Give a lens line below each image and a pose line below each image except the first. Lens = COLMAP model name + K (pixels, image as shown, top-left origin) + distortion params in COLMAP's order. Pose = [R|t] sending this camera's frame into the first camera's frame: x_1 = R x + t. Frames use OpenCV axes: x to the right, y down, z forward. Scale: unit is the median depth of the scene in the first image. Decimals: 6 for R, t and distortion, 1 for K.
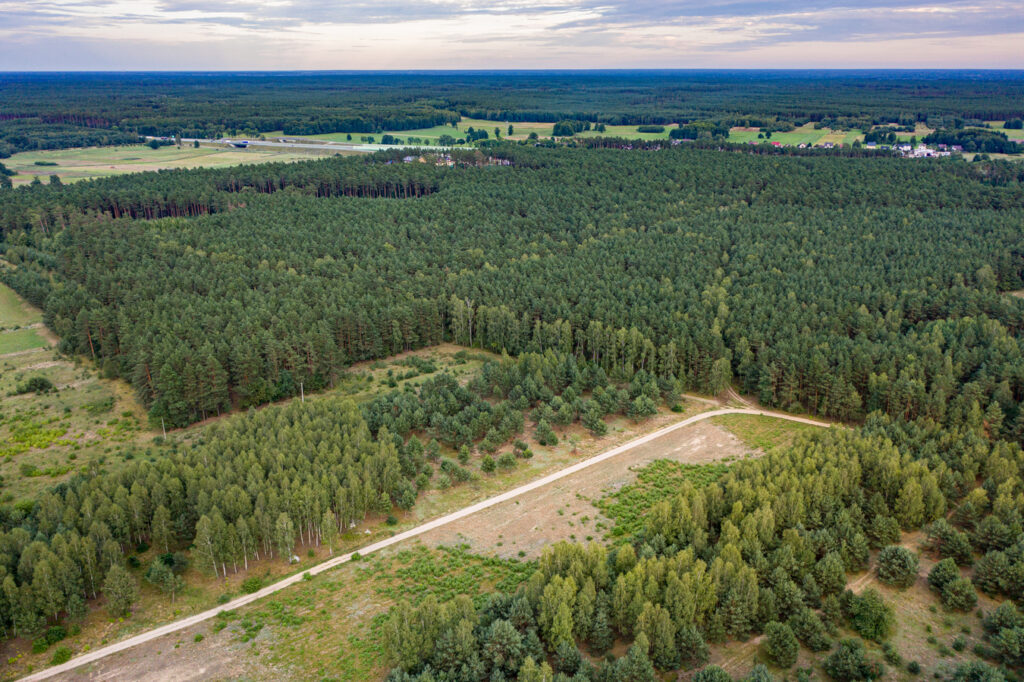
lens RADIAL K [[829.6, 0, 512.0], [0, 829.6, 341.0], [0, 0, 1]] dist [-0.002683, 0.003184]
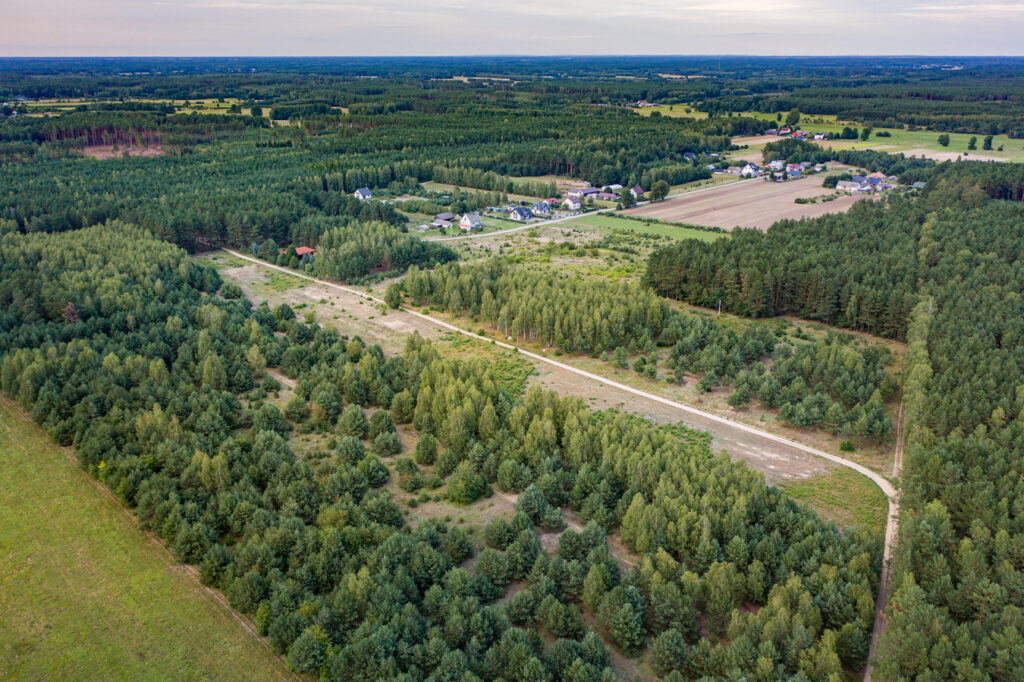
lens RADIAL K [[829.6, 0, 512.0], [0, 829.6, 341.0], [0, 0, 1]] dist [-0.002683, 0.003184]
pose [[0.066876, 0.325715, -0.943100, 1.344824], [-0.285843, 0.911851, 0.294654, -0.253670], [0.955940, 0.249873, 0.154084, 0.646104]]
